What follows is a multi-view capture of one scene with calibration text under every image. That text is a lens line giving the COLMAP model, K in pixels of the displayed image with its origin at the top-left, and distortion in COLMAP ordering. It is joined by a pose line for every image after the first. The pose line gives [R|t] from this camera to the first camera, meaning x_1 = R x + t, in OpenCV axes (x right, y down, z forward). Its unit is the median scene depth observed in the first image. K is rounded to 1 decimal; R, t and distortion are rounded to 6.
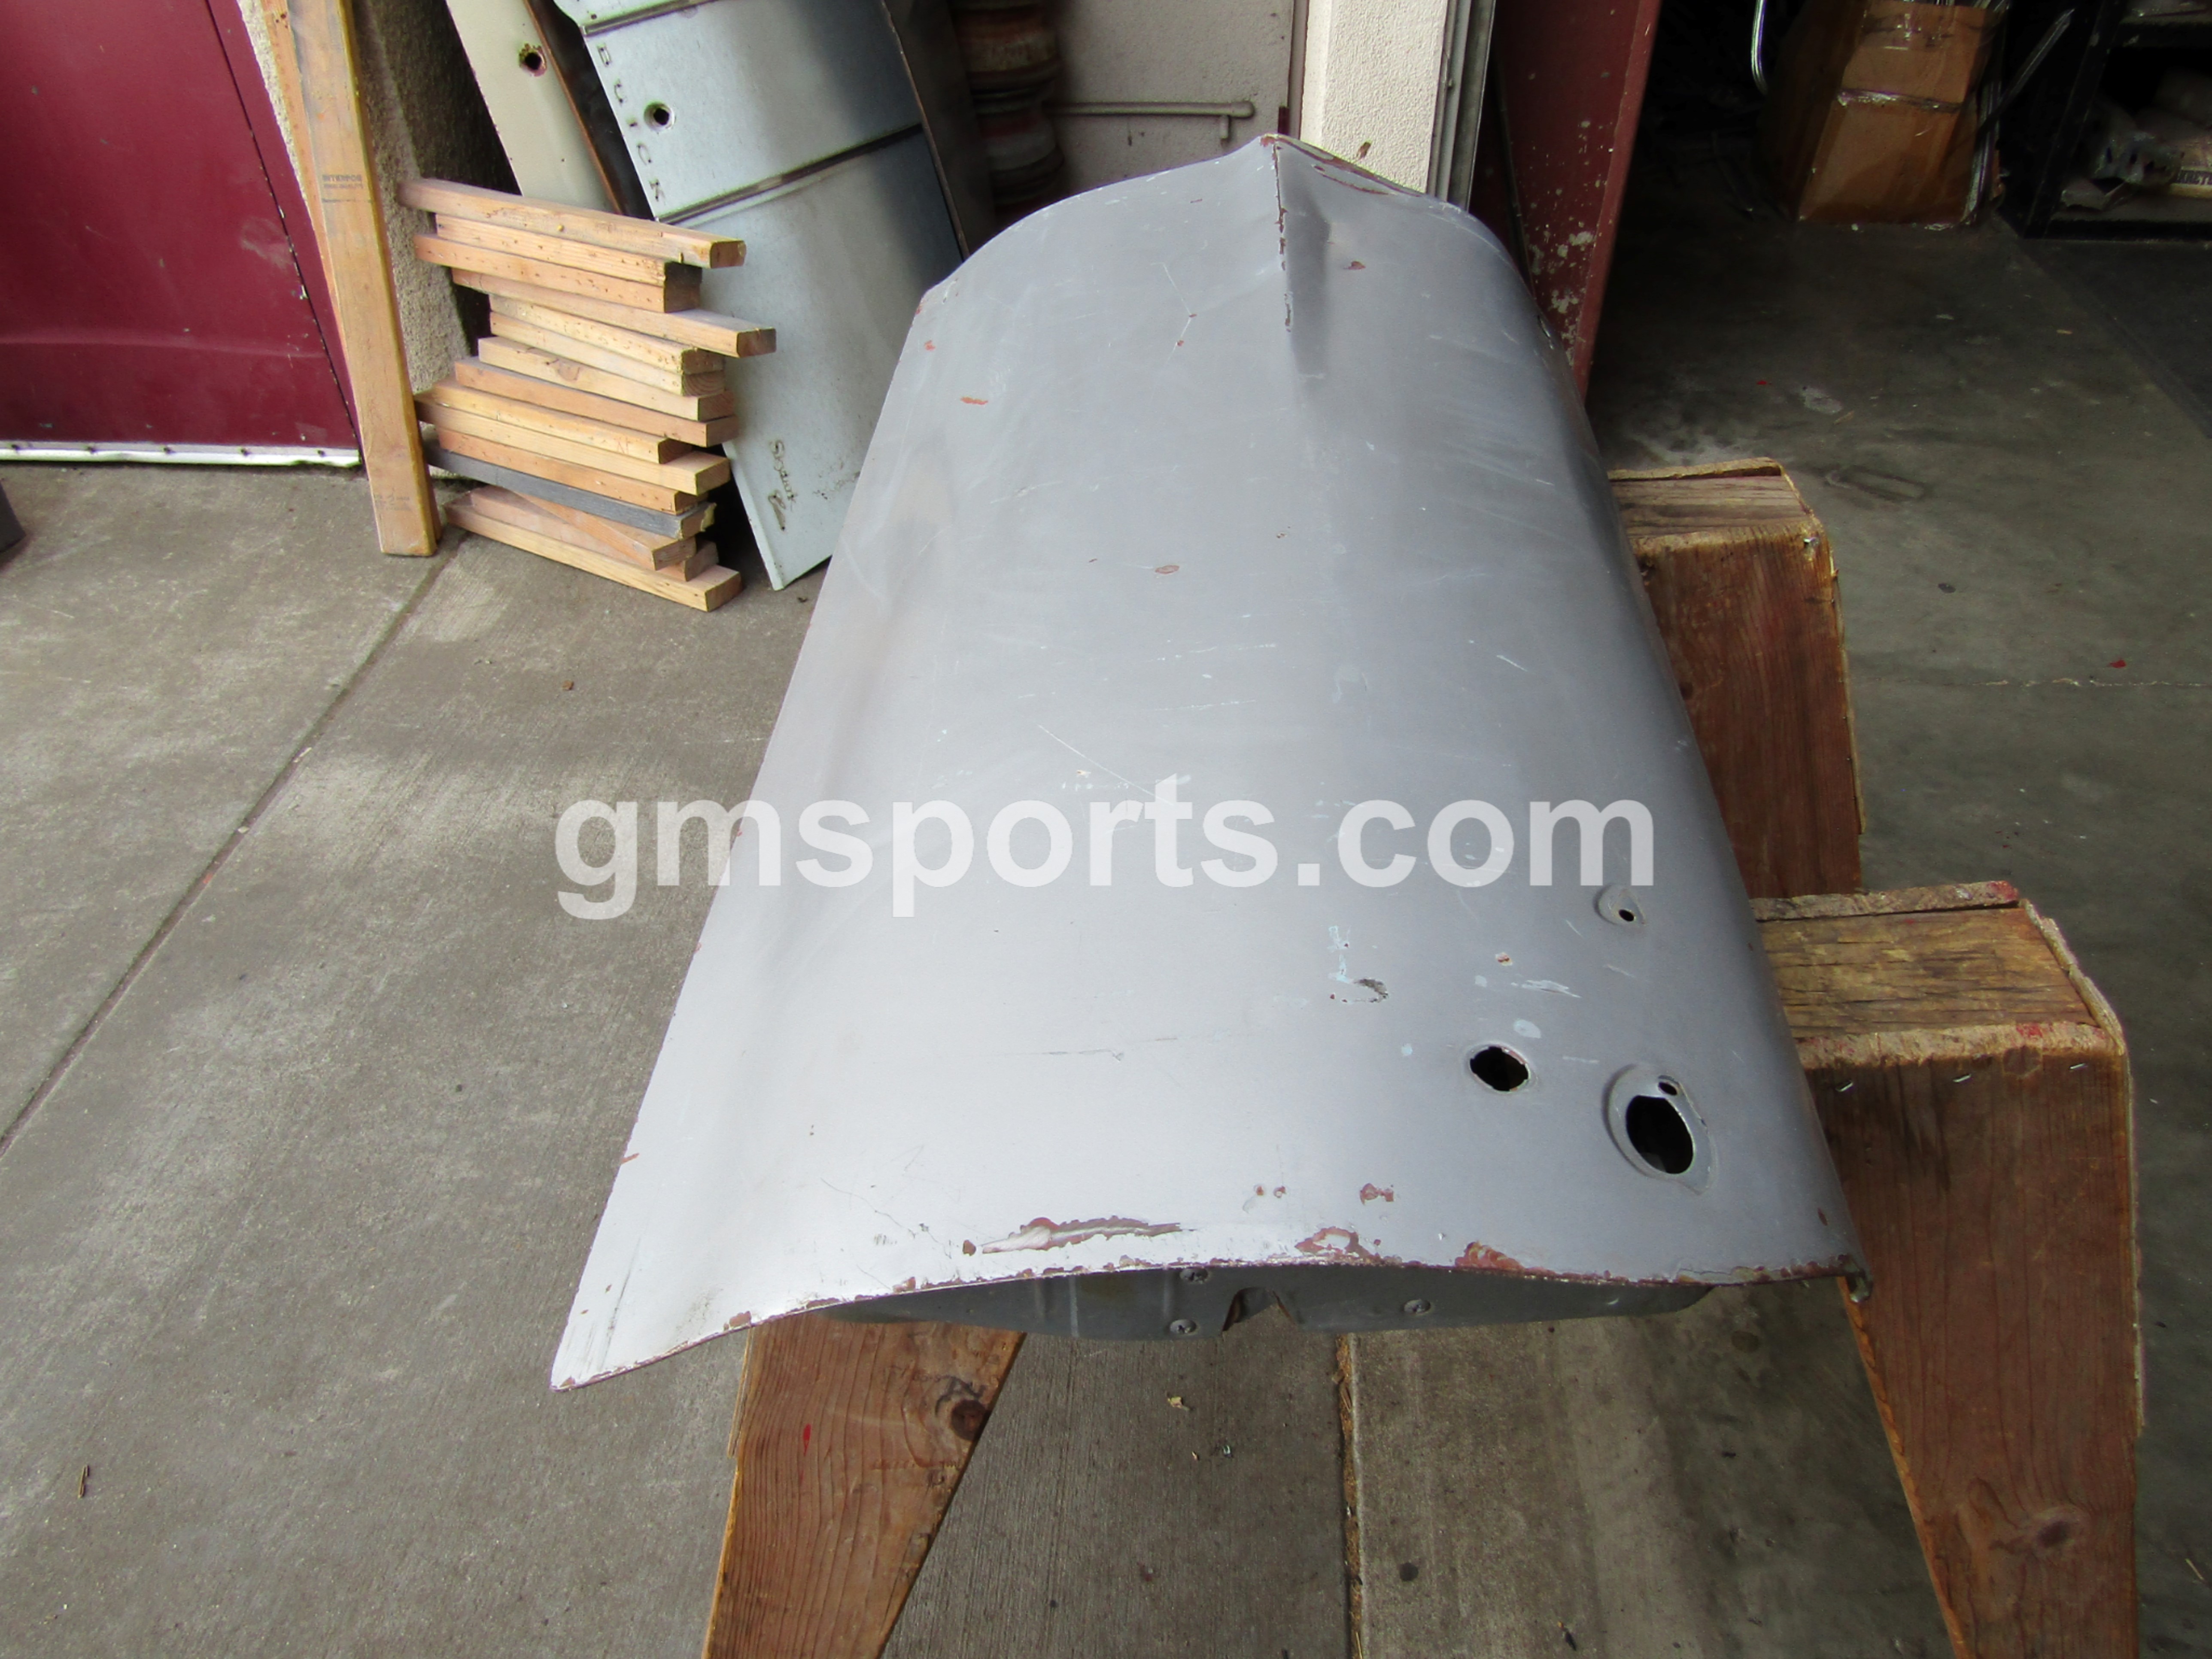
lens RADIAL K [[1559.1, 0, 1095.7], [0, 1559.1, 826.6], [0, 0, 1]] dist [-0.008085, 0.002278]
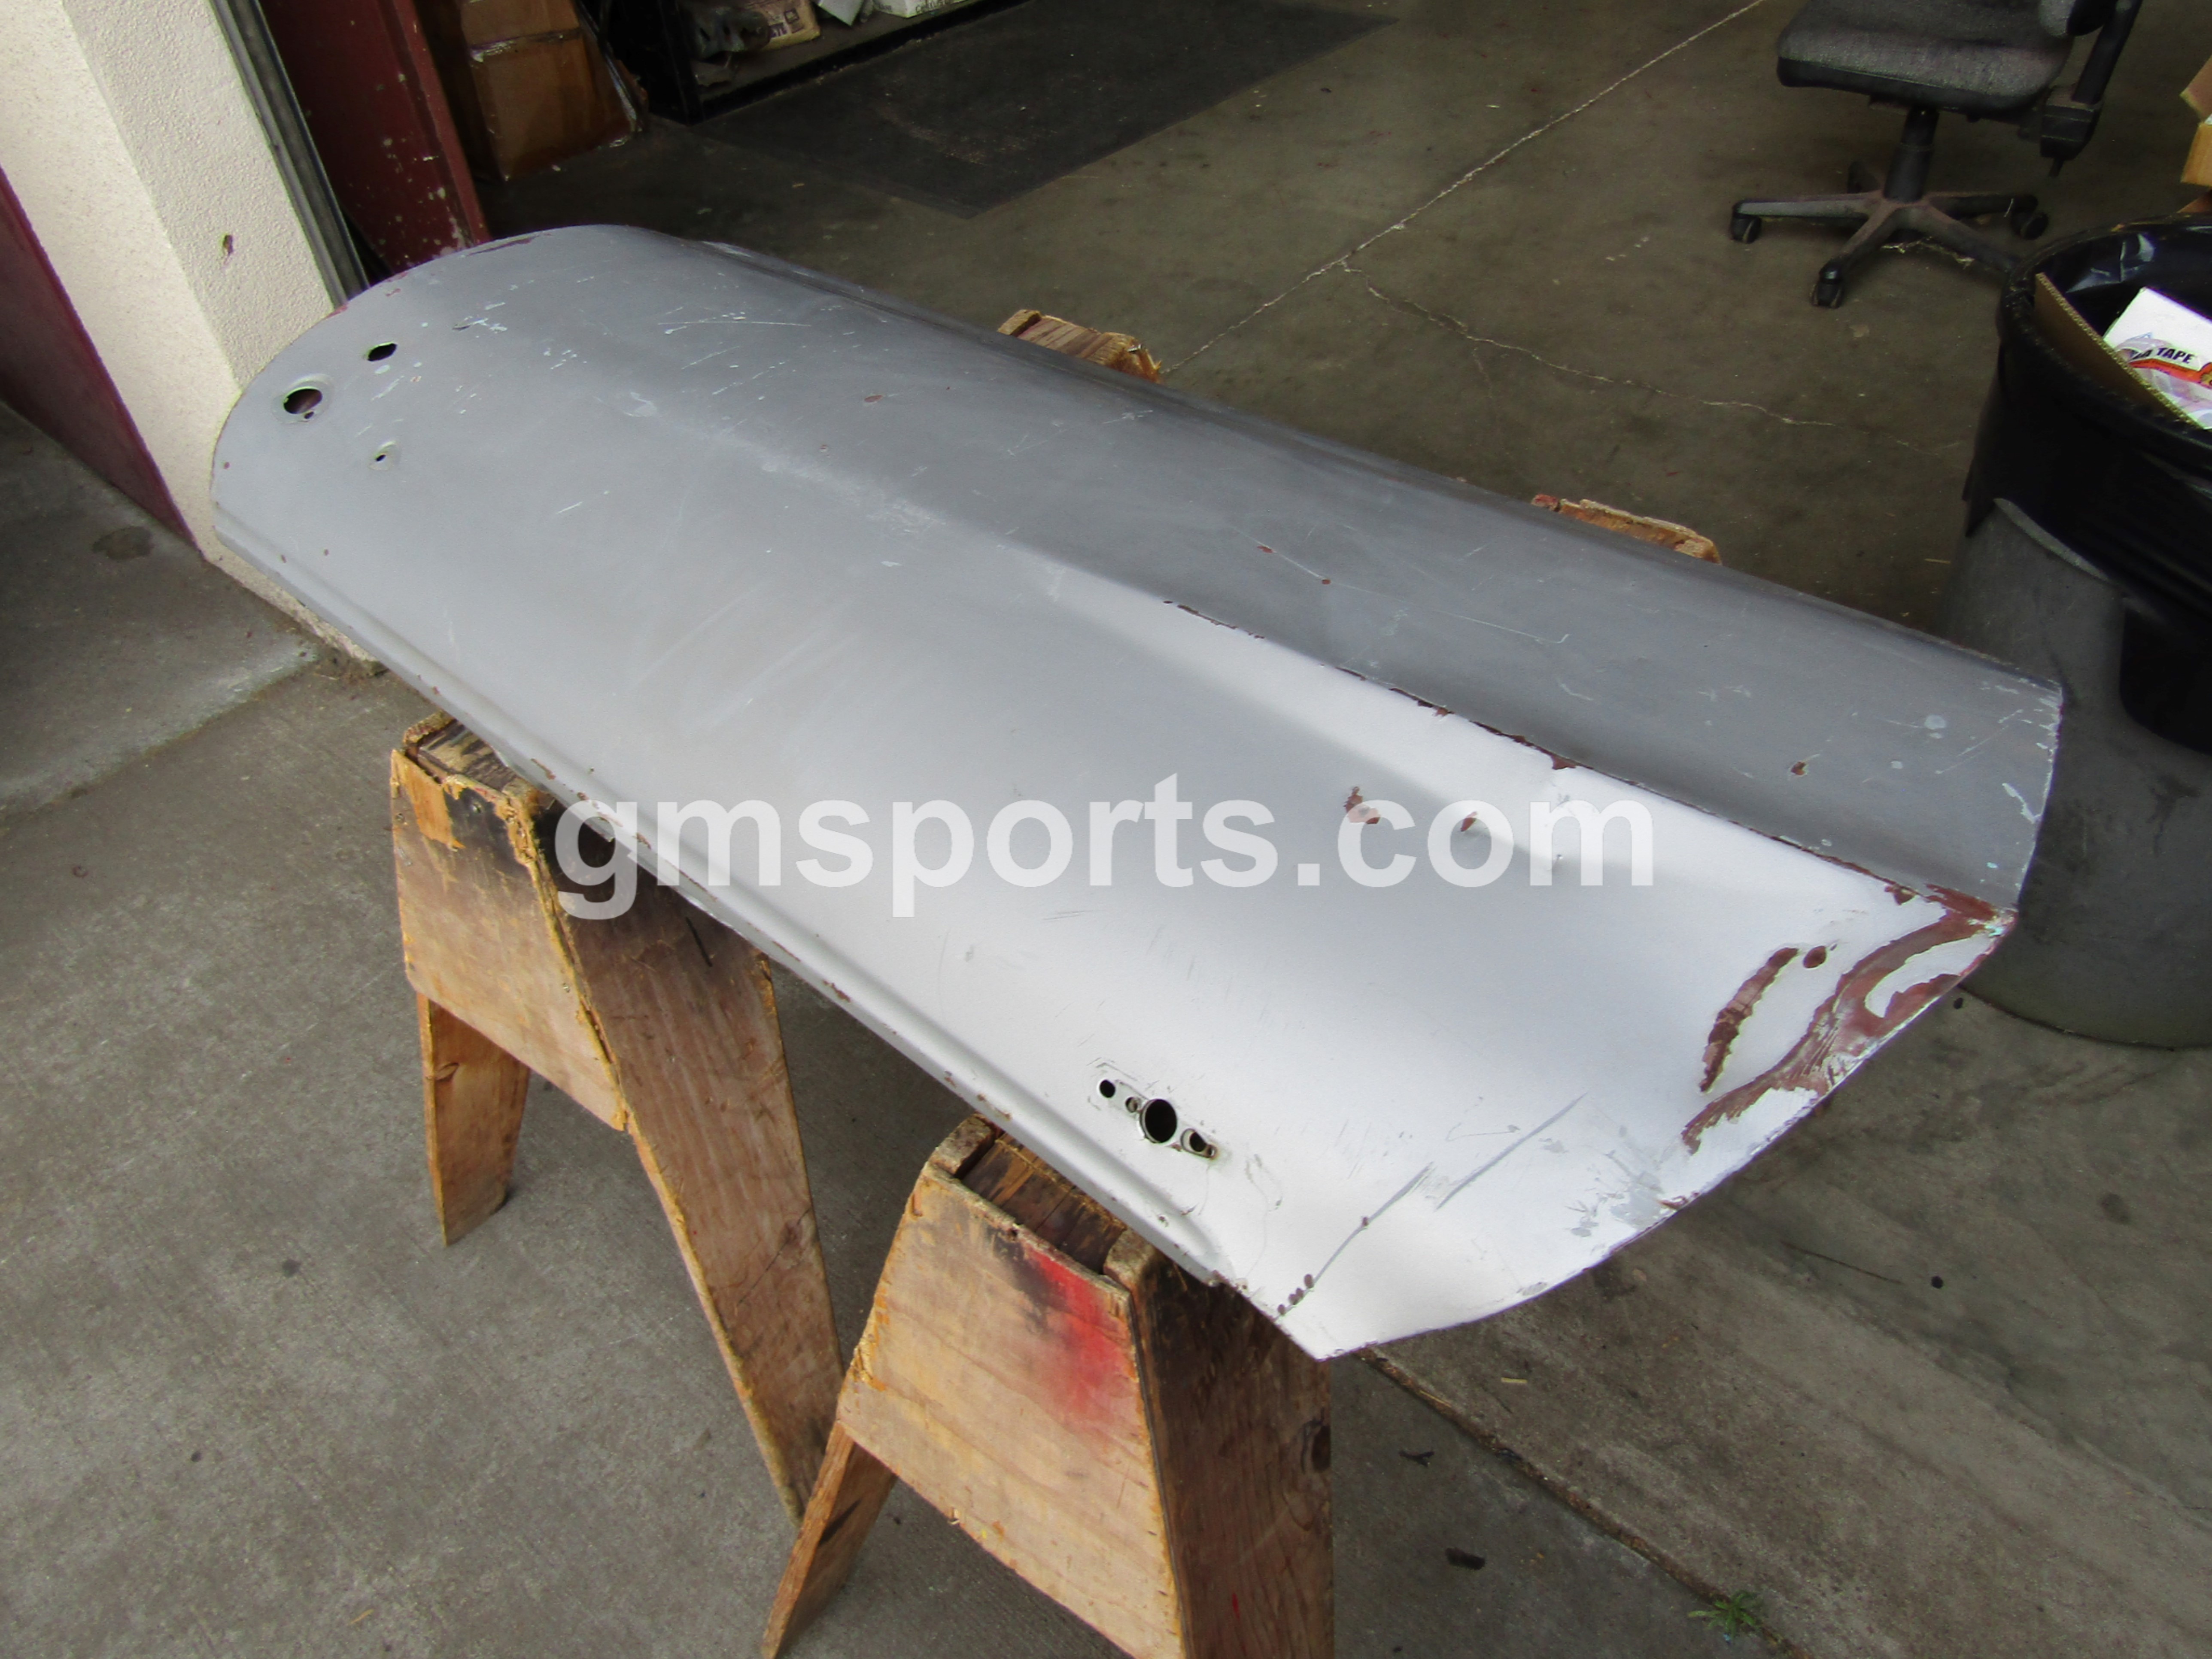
lens RADIAL K [[1559.1, 0, 1108.4], [0, 1559.1, 840.3], [0, 0, 1]] dist [-0.008085, 0.002278]
pose [[0.596526, -0.567678, 0.567361, -0.205071], [0.556163, 0.802043, 0.217739, -0.087059], [-0.578654, 0.185658, 0.794160, 0.101369]]
